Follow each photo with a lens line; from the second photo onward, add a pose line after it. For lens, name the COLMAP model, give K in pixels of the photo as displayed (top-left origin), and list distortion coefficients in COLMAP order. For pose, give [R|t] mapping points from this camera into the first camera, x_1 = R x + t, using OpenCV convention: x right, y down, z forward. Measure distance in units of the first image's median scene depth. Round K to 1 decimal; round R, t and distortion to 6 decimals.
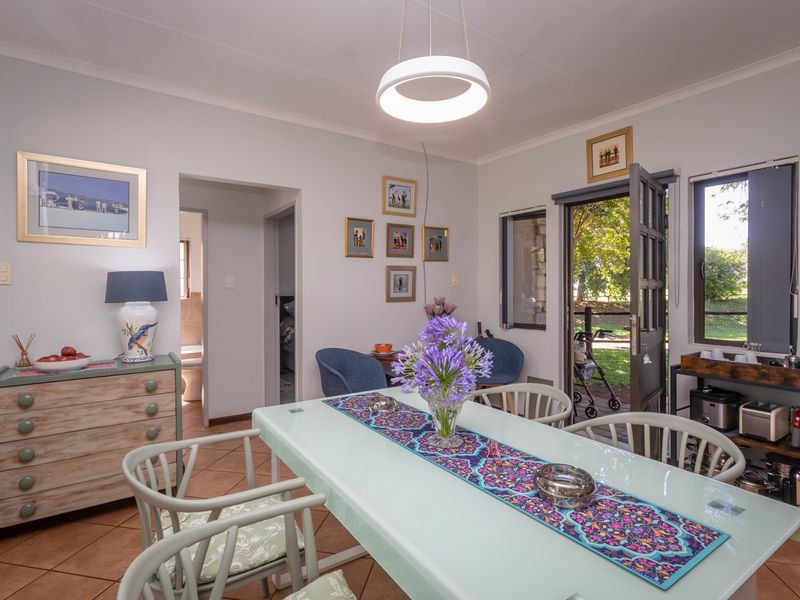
lens RADIAL K [[411.1, 0, 387.8], [0, 411.1, 291.8], [0, 0, 1]] dist [0.000067, 0.000156]
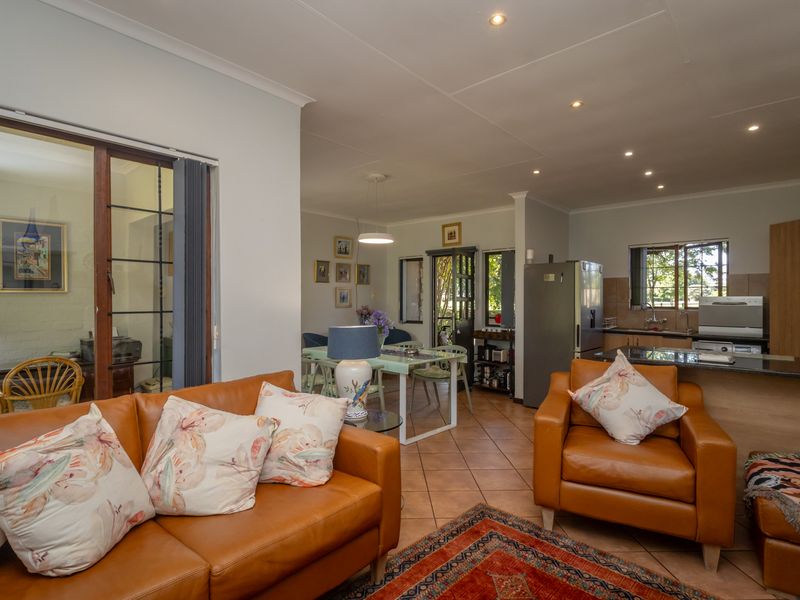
lens RADIAL K [[415.8, 0, 400.0], [0, 415.8, 300.0], [0, 0, 1]] dist [-0.010545, -0.000623]
pose [[0.965294, 0.008435, 0.261031, -0.206434], [-0.006685, 0.999949, -0.007591, 0.003070], [-0.261082, 0.005582, 0.965301, -0.797249]]
